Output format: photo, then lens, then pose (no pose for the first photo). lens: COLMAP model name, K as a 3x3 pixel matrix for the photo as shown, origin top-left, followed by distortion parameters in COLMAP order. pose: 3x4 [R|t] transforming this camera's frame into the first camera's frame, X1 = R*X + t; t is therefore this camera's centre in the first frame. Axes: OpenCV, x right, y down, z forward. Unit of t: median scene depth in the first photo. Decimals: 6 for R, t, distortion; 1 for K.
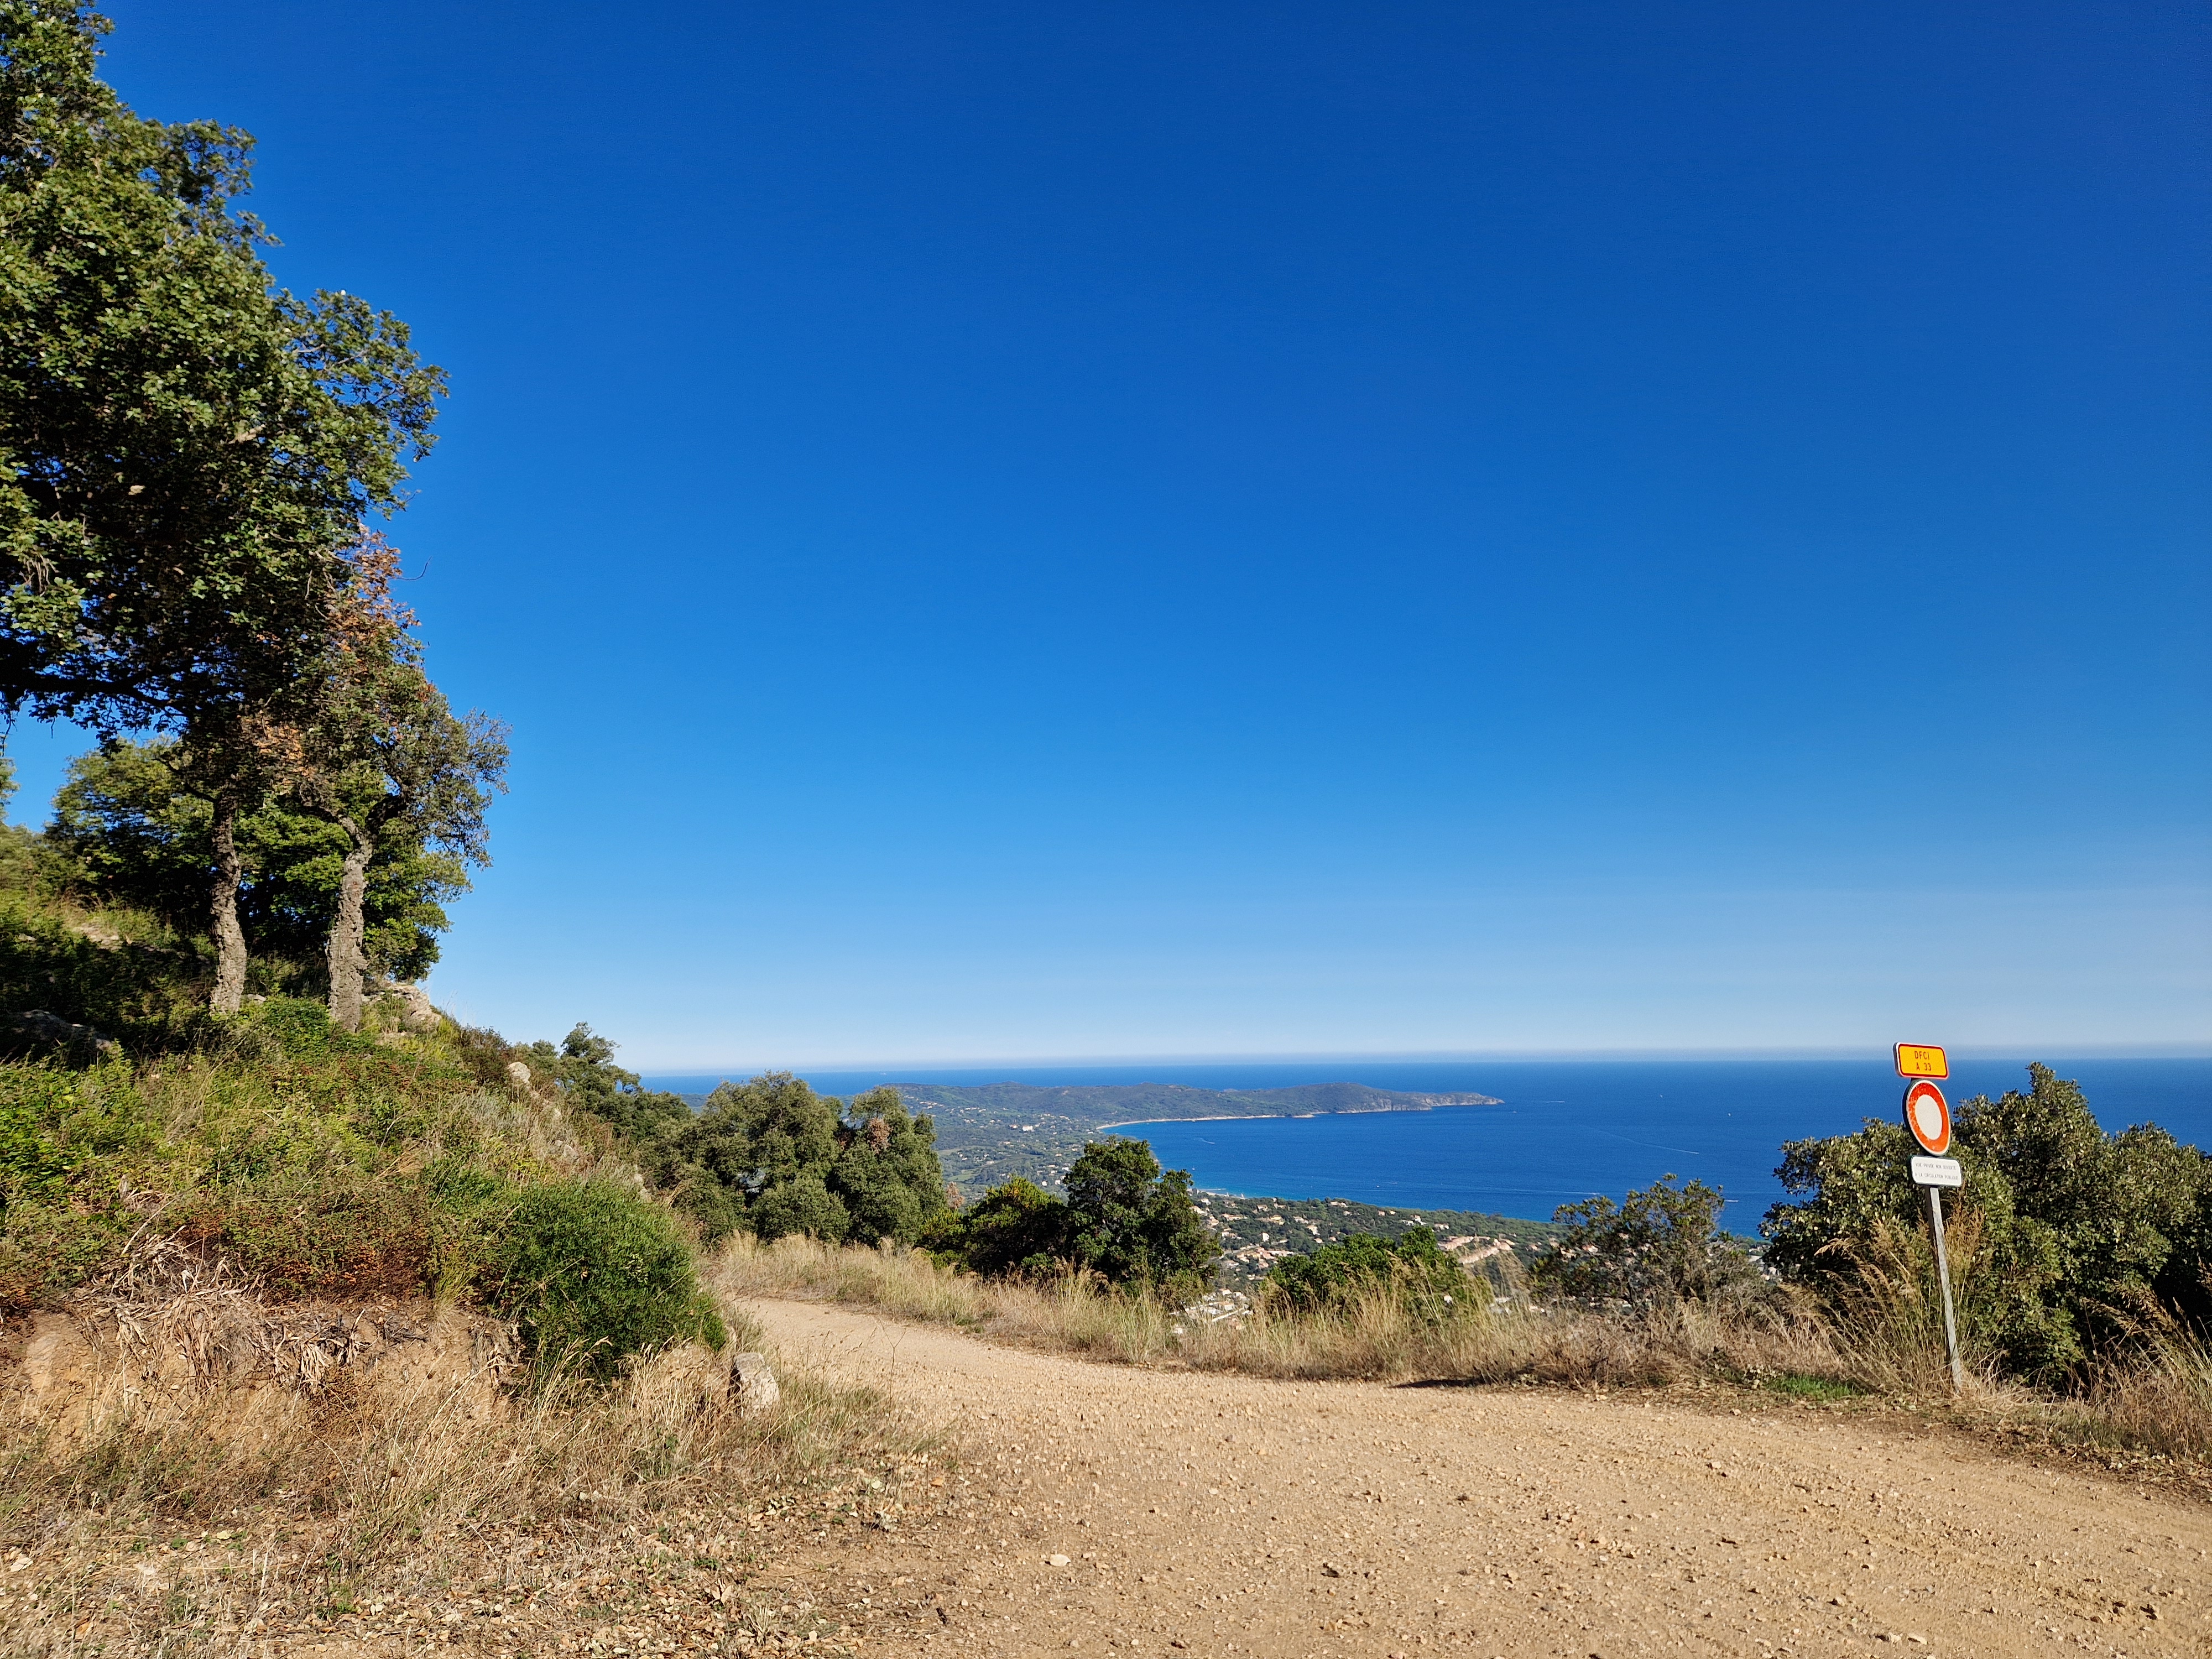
lens RADIAL K [[1576.4, 0, 1106.0], [0, 1576.4, 829.5], [0, 0, 1]] dist [0.050709, -0.066892]
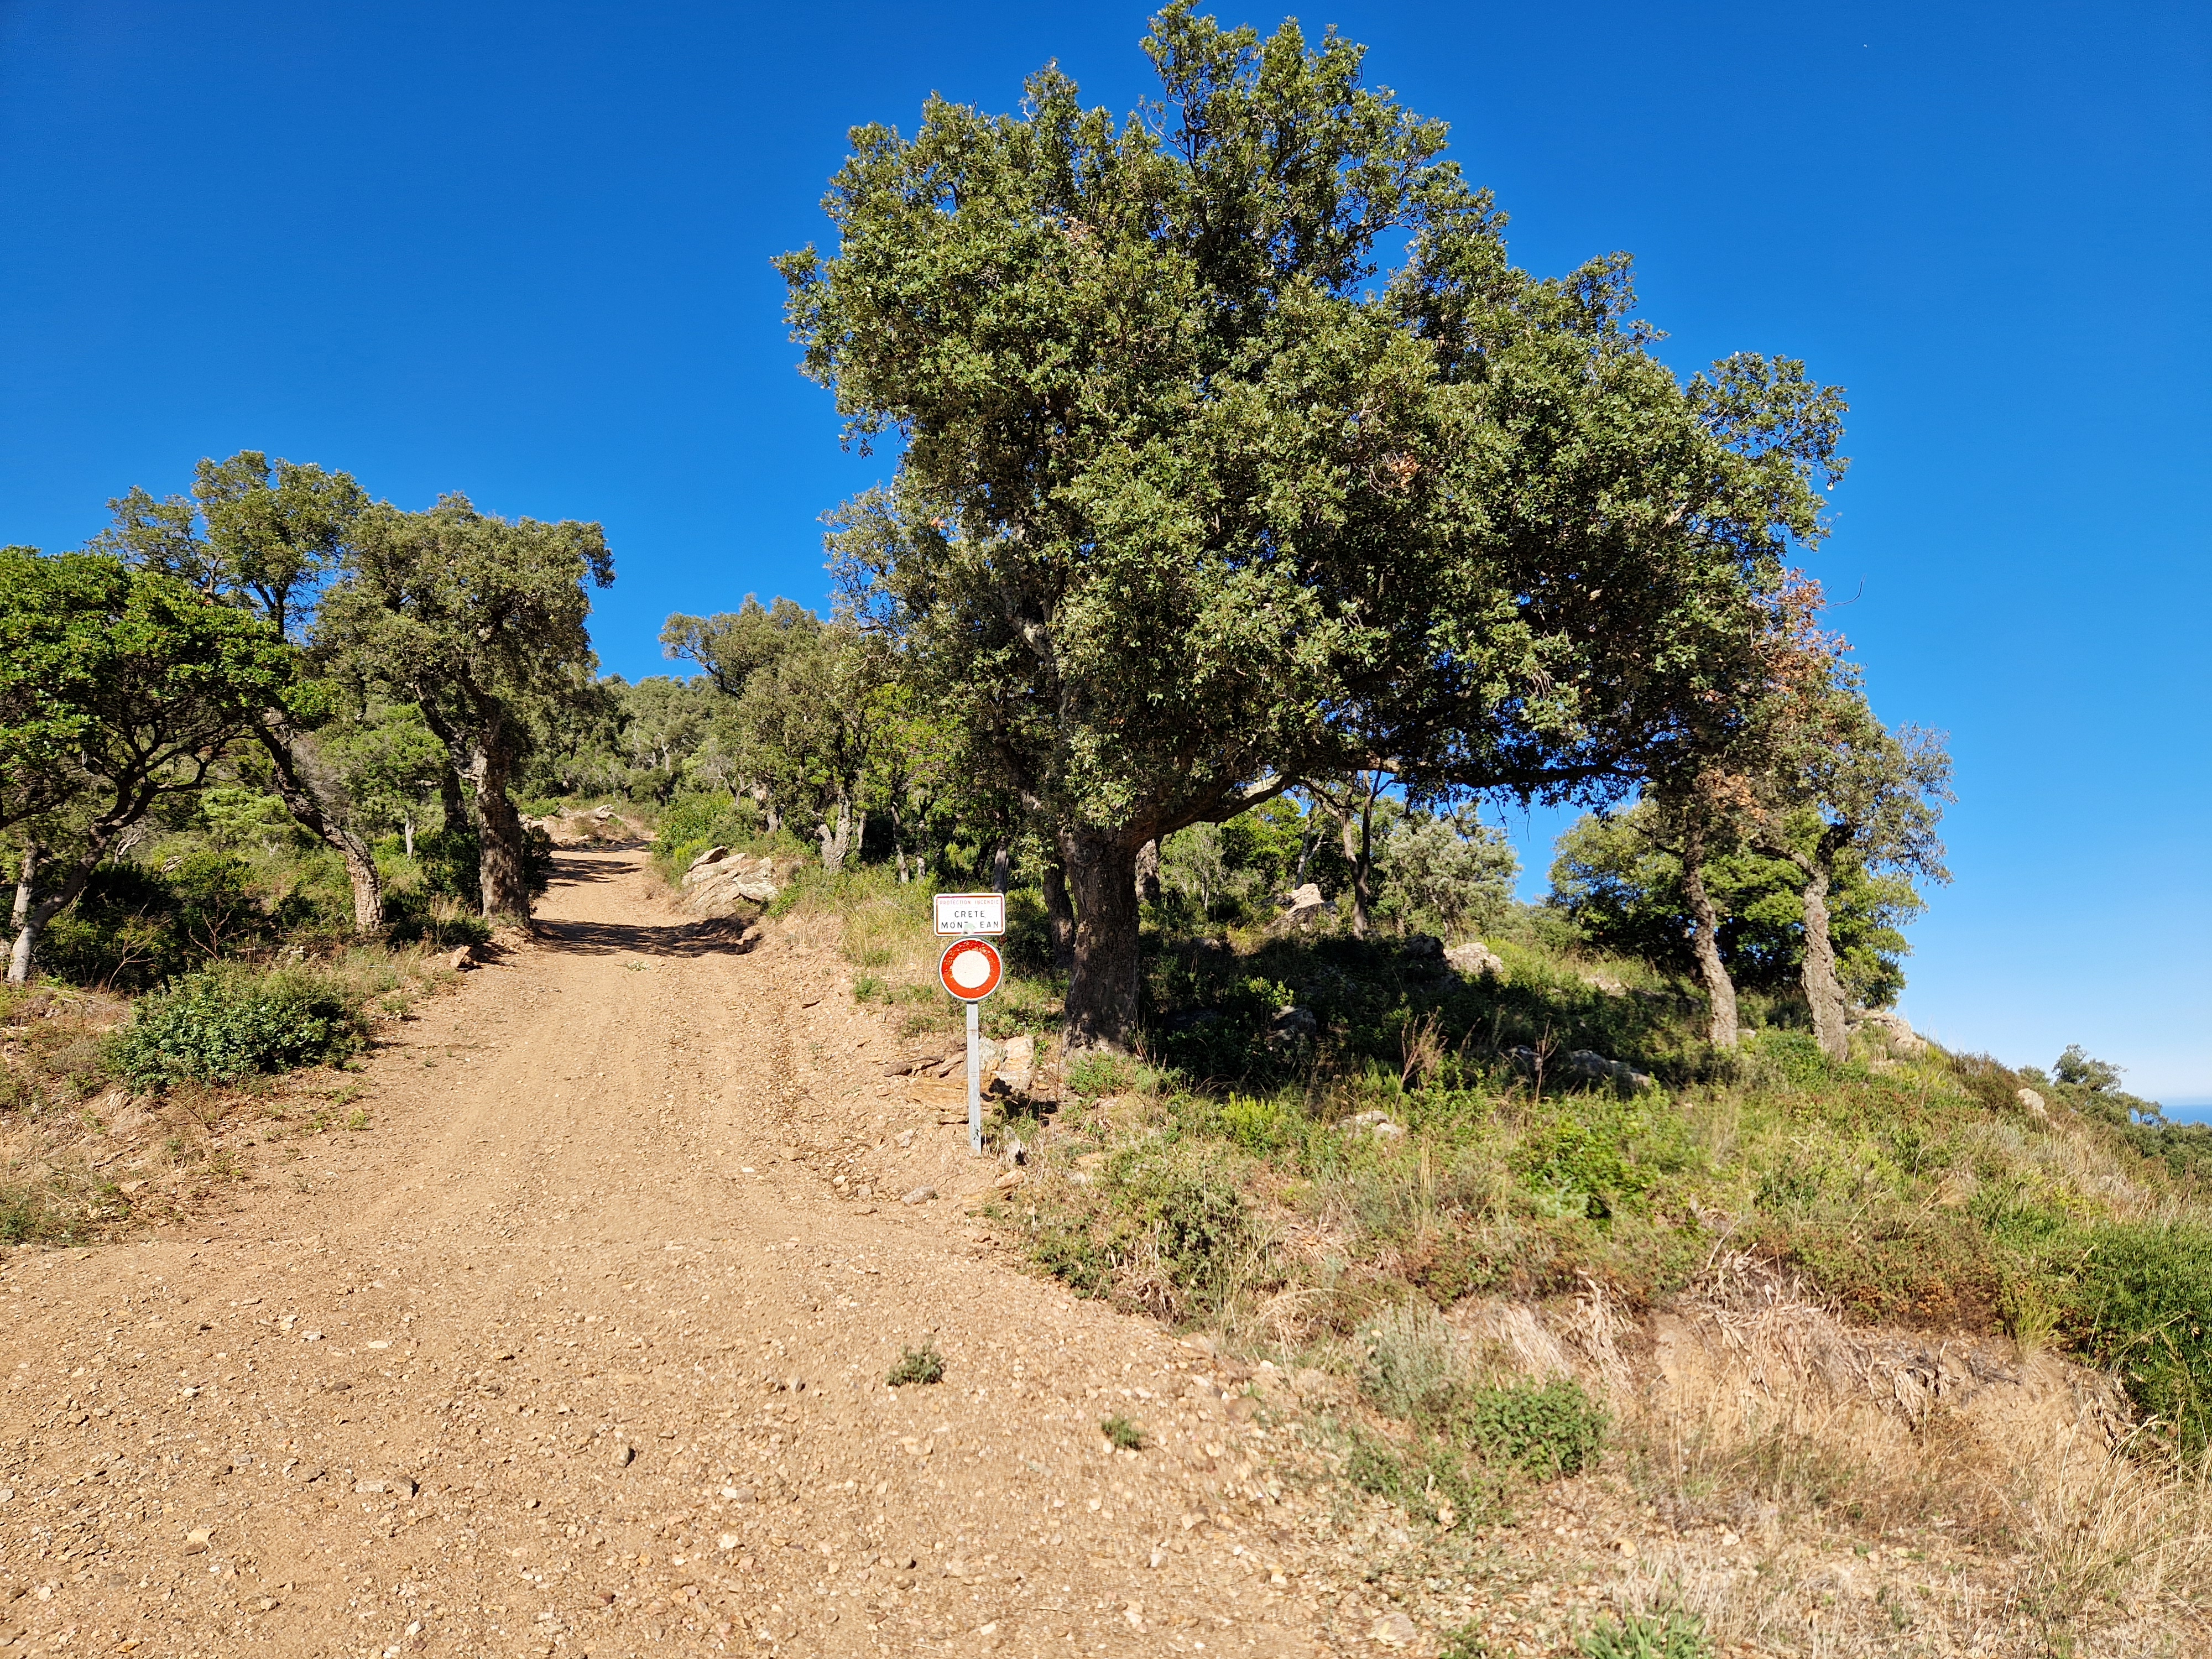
lens RADIAL K [[1576.4, 0, 1106.0], [0, 1576.4, 829.5], [0, 0, 1]] dist [0.050709, -0.066892]
pose [[0.549140, -0.148750, -0.822386, 0.117135], [0.139489, 0.986543, -0.085300, 0.002733], [0.824008, -0.067872, 0.562499, 0.054138]]
